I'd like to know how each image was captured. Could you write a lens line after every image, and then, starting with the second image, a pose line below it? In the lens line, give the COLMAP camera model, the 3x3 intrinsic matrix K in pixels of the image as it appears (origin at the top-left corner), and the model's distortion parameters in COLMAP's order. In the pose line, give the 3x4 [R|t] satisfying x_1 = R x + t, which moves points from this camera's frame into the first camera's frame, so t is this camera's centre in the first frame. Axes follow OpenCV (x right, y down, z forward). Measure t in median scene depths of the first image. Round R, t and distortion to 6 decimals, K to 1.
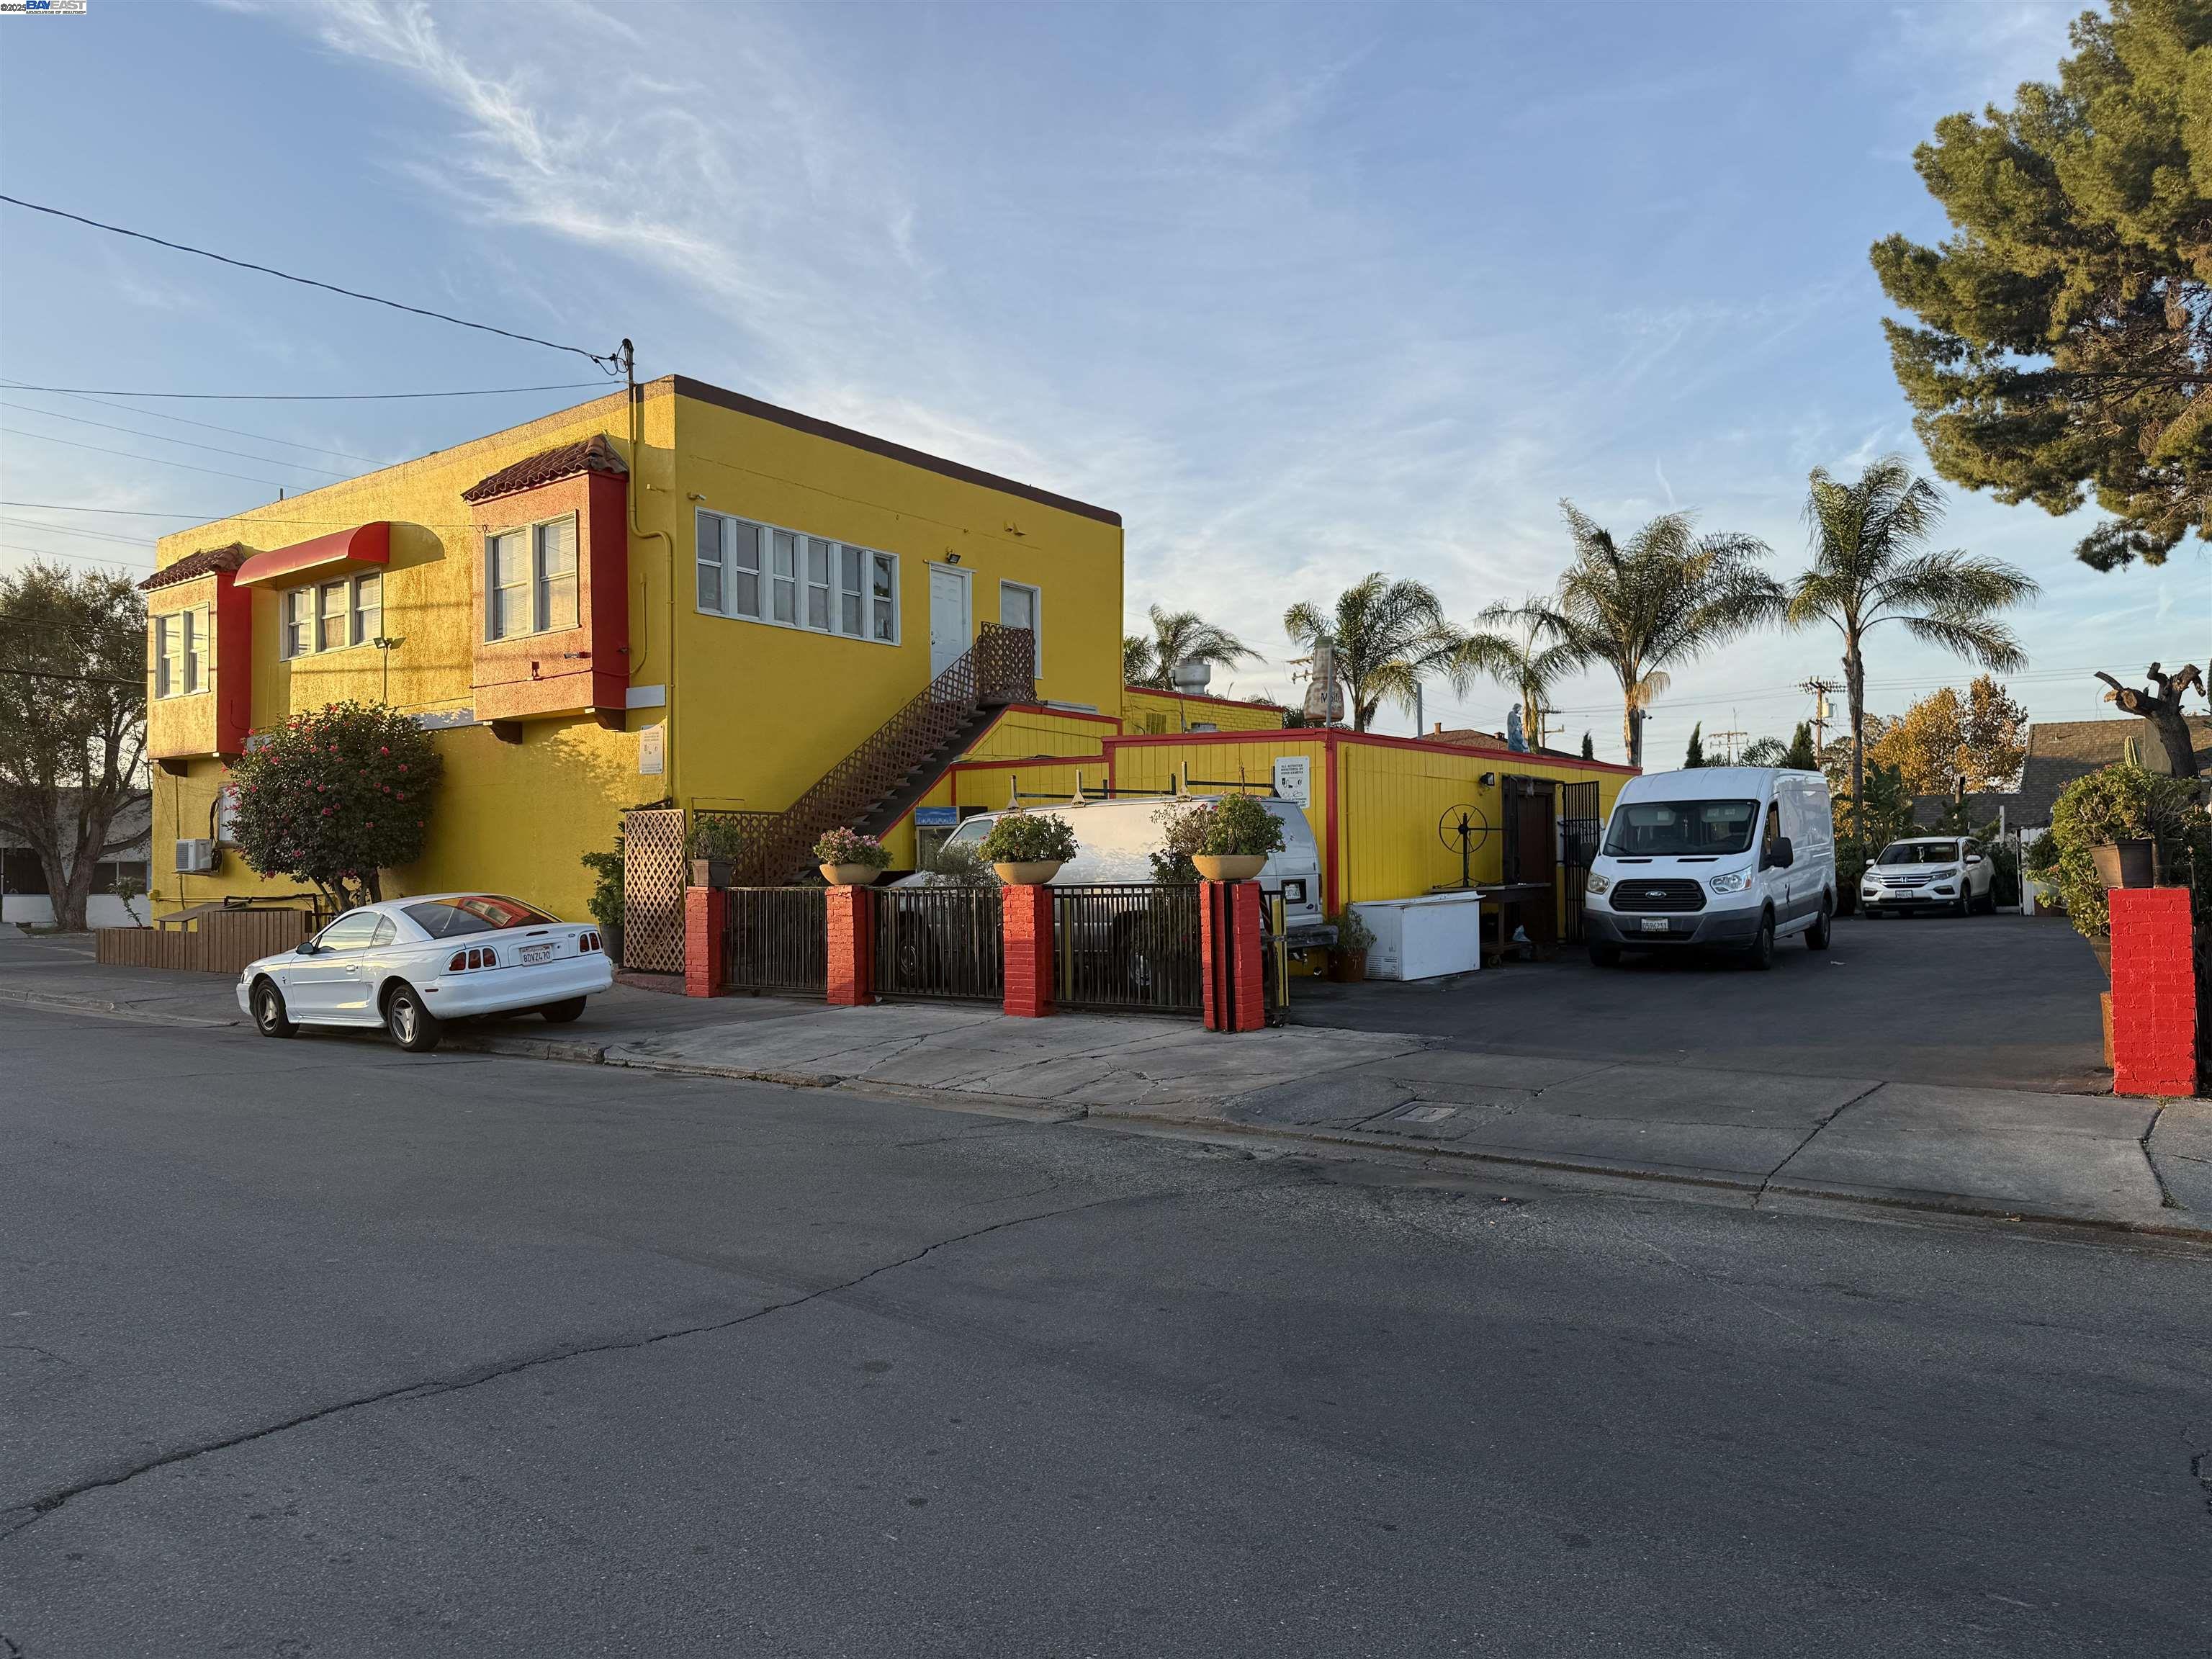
lens RADIAL K [[1573.2, 0, 1099.2], [0, 1573.2, 825.2], [0, 0, 1]] dist [0.068691, -0.071506]
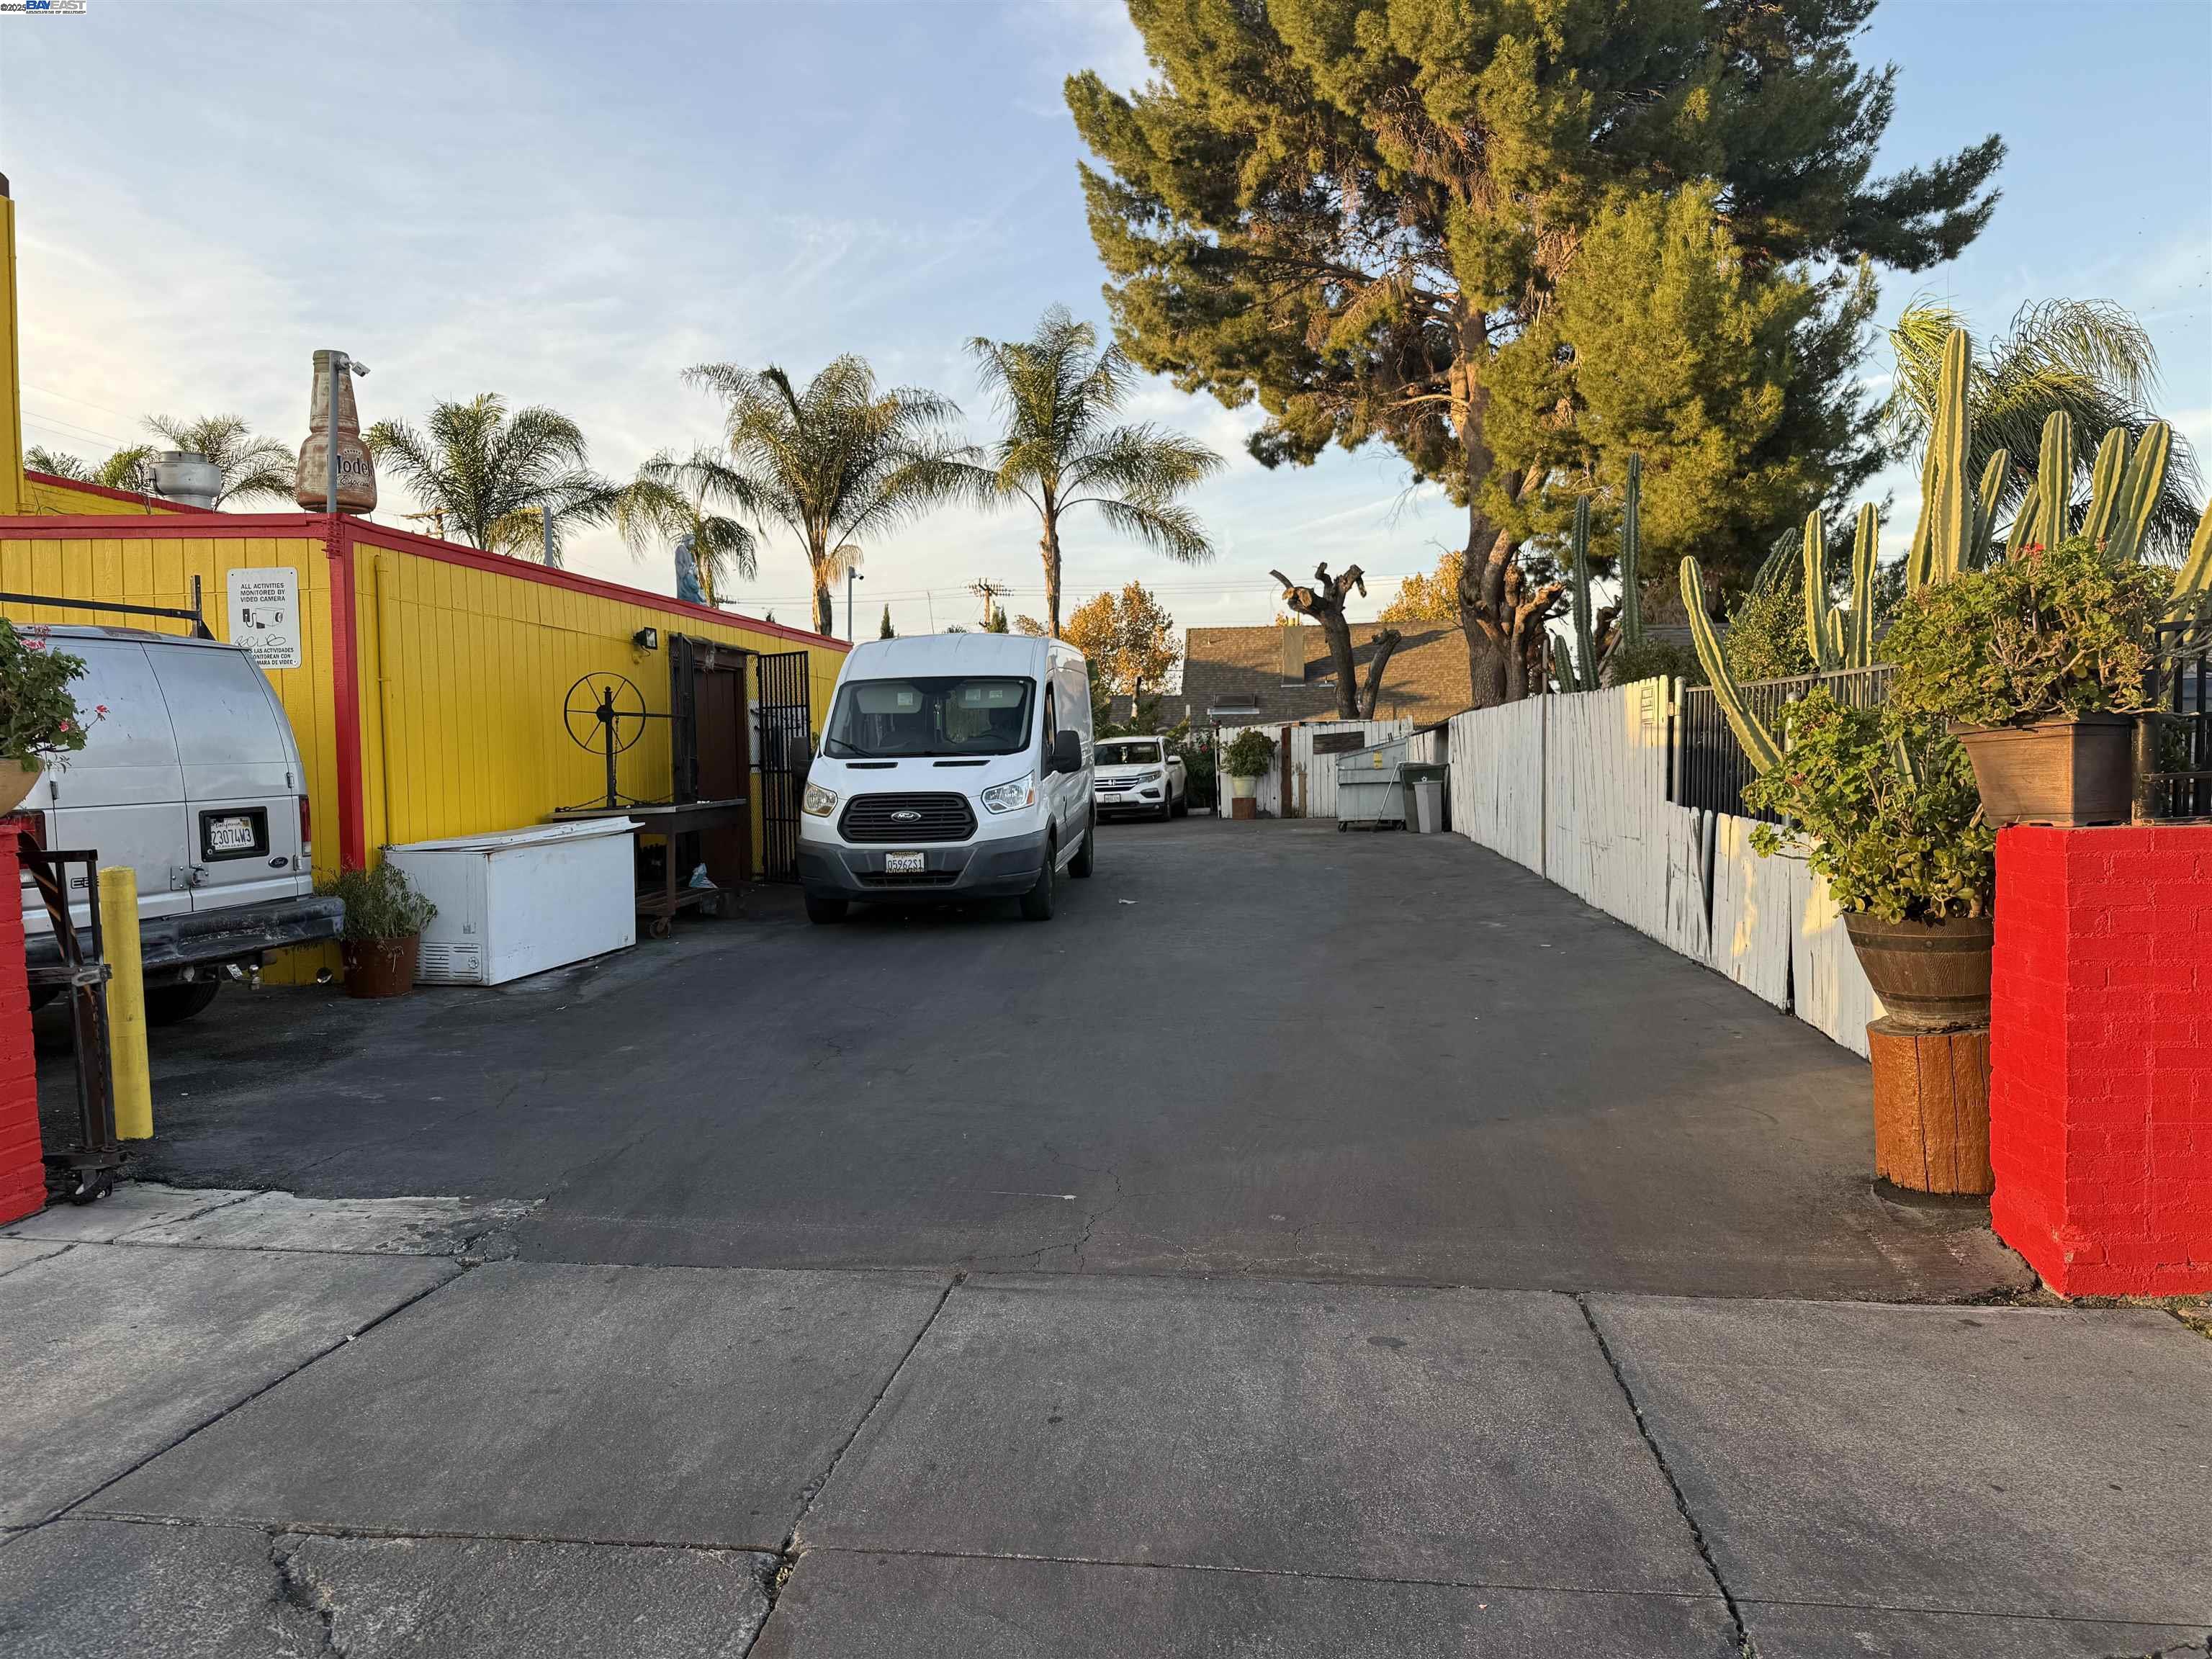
lens RADIAL K [[1573.2, 0, 1095.8], [0, 1573.2, 853.7], [0, 0, 1]] dist [0.068691, -0.071506]
pose [[0.872704, -0.032646, 0.487157, 0.055604], [-0.006466, 0.996902, 0.078388, 0.004096], [-0.488207, -0.071560, 0.869789, 0.215533]]
